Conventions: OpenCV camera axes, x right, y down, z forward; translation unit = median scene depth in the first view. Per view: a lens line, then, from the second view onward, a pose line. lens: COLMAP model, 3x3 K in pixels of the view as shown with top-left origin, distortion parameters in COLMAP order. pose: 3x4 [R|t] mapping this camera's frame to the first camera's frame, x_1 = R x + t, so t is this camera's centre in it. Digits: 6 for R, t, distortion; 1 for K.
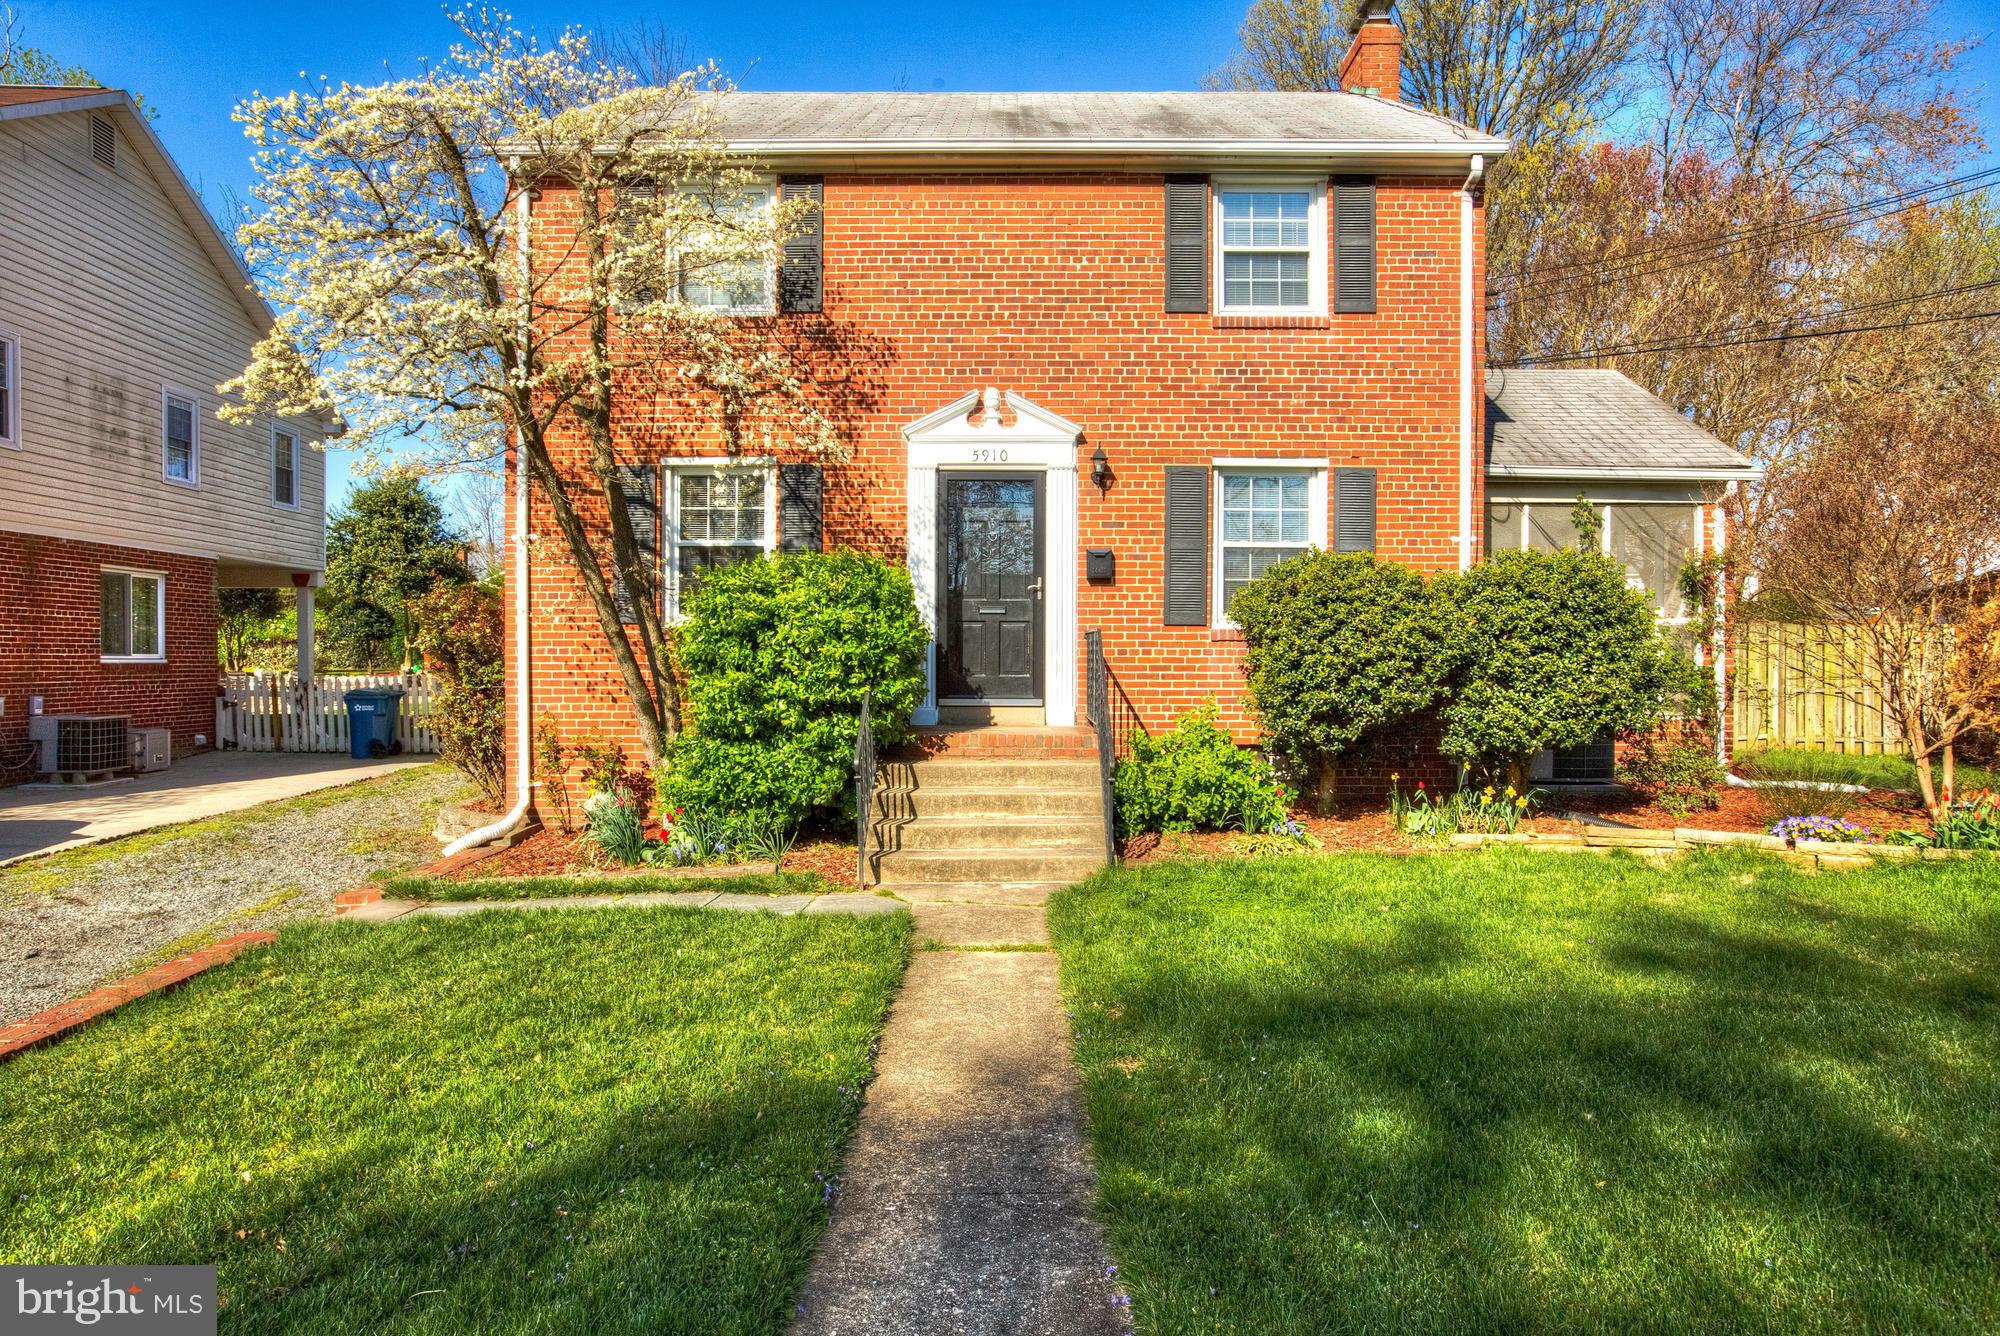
lens RADIAL K [[980.7, 0, 1000.0], [0, 980.7, 668.0], [0, 0, 1]] dist [-0.041584, 0.032333]
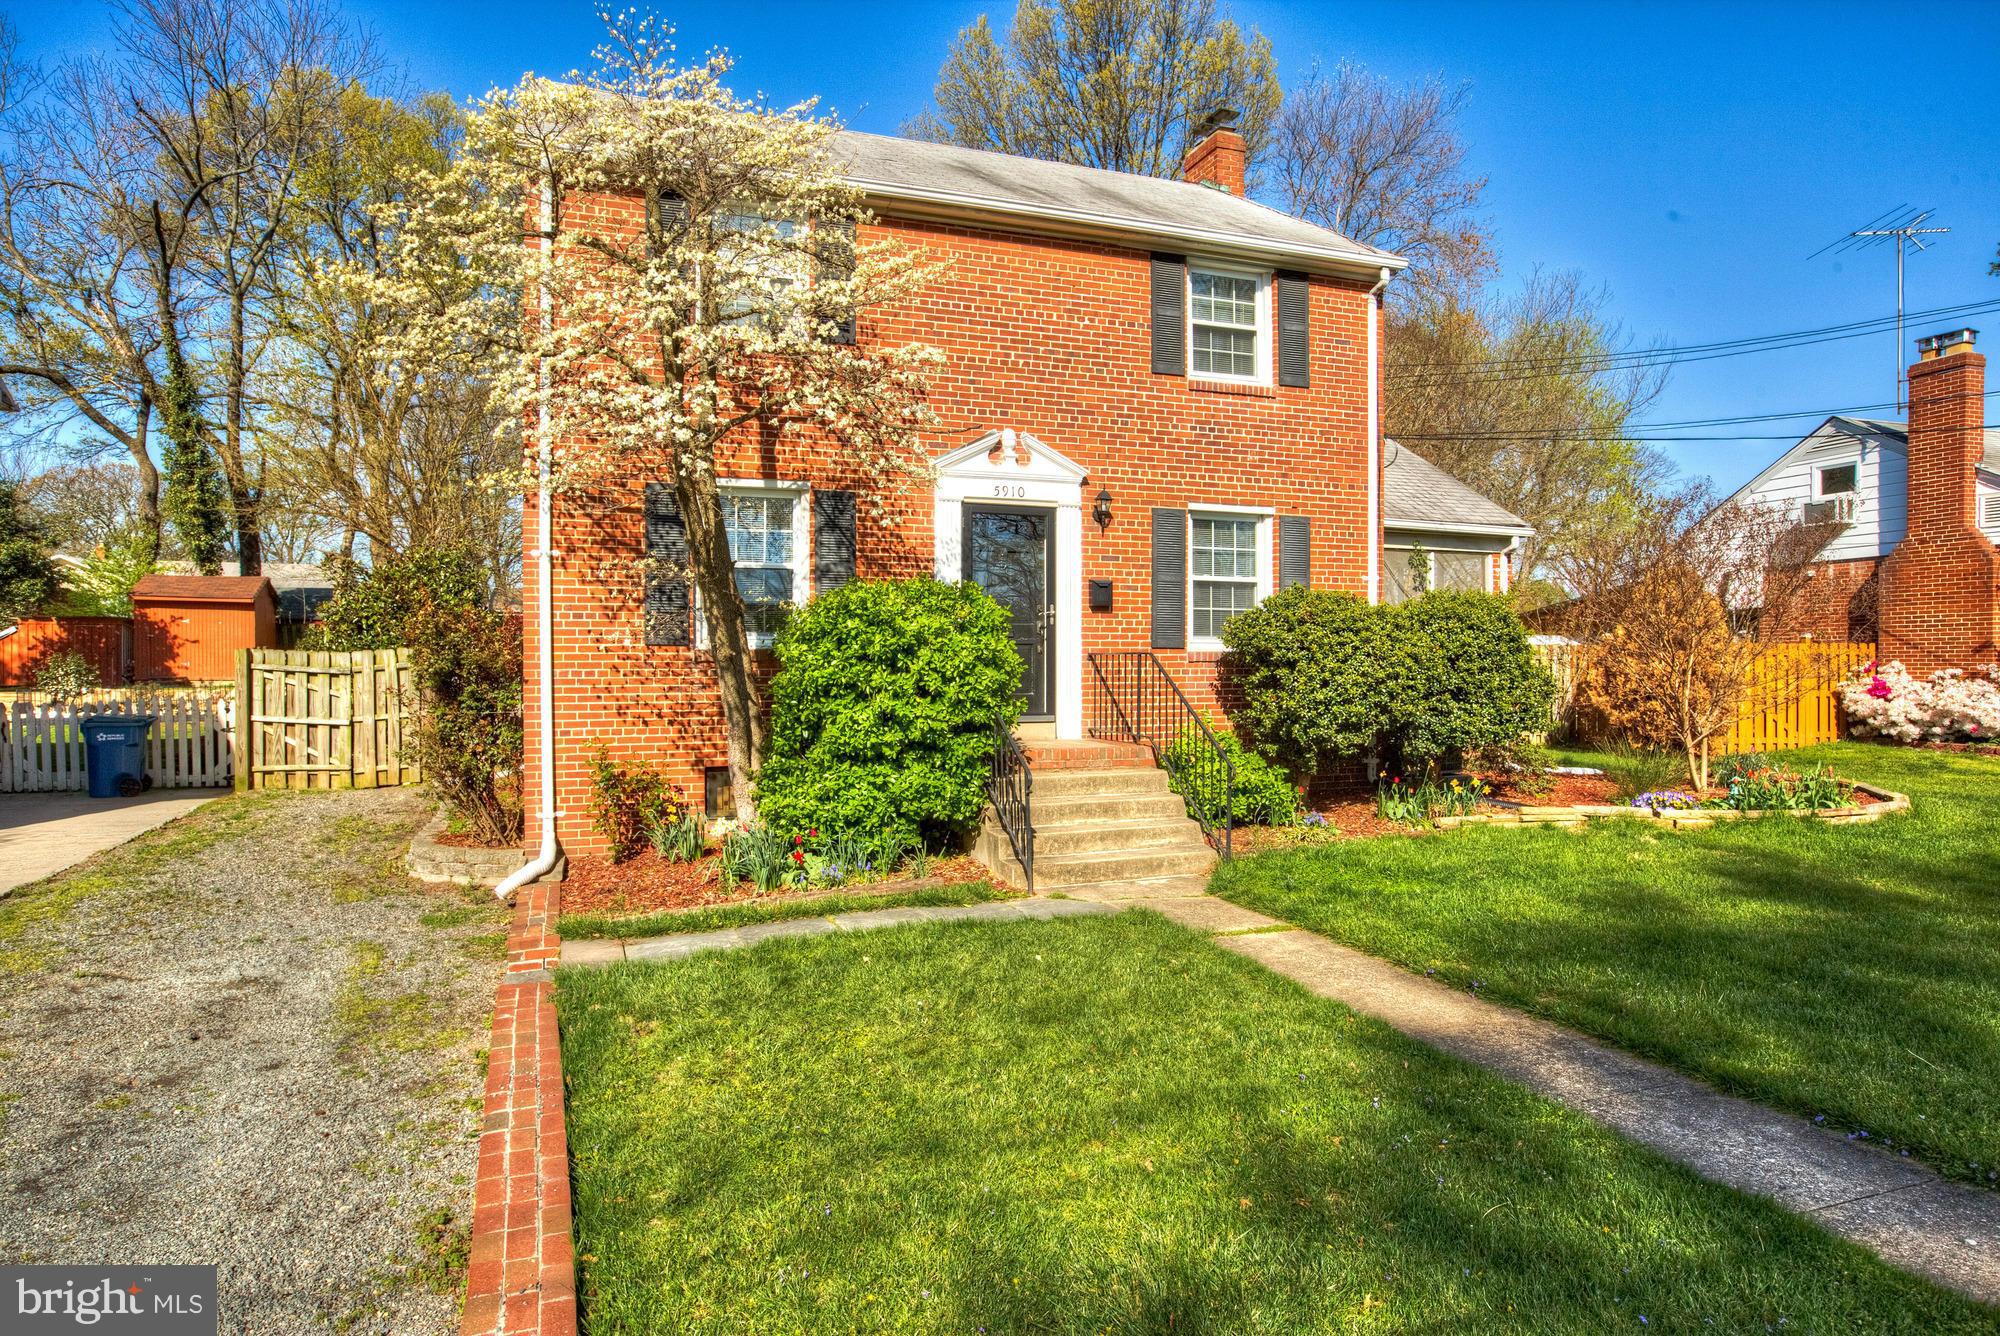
lens RADIAL K [[960.1, 0, 906.5], [0, 960.1, 675.7], [0, 0, 1]] dist [-0.029091, -0.000133]
pose [[0.960655, -0.005955, 0.277679, -0.415318], [0.007161, 0.999969, -0.003330, -0.010143], [-0.277651, 0.005187, 0.960668, 0.011387]]
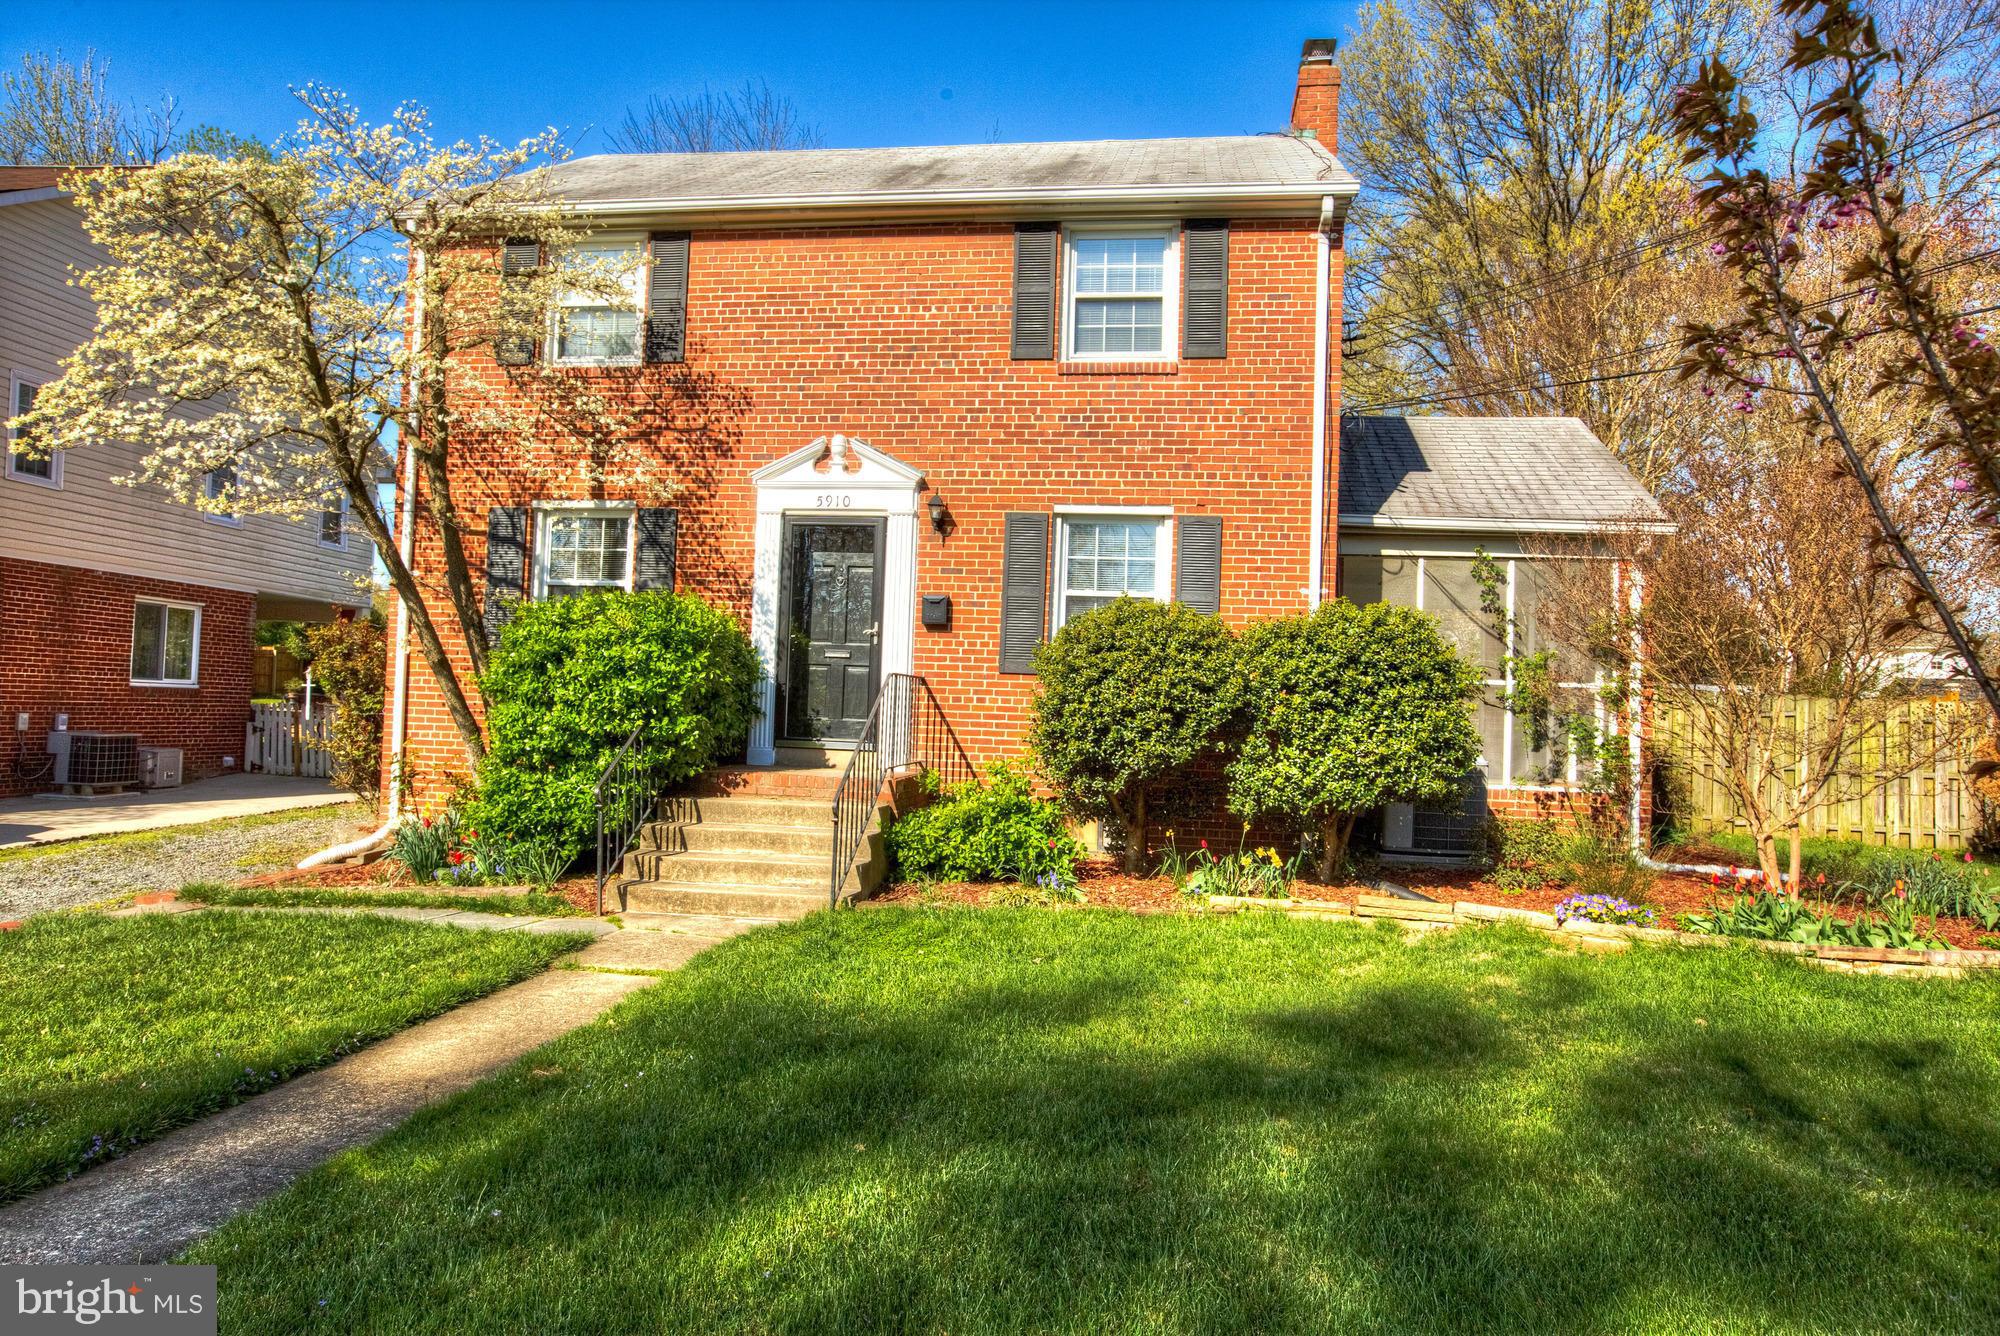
lens RADIAL K [[1014.0, 0, 1011.8], [0, 1014.0, 690.2], [0, 0, 1]] dist [-0.041359, 0.036044]
pose [[0.993393, 0.030091, -0.110743, 0.293964], [-0.034102, 0.998822, -0.034507, 0.008106], [0.109574, 0.038056, 0.993250, -0.011303]]
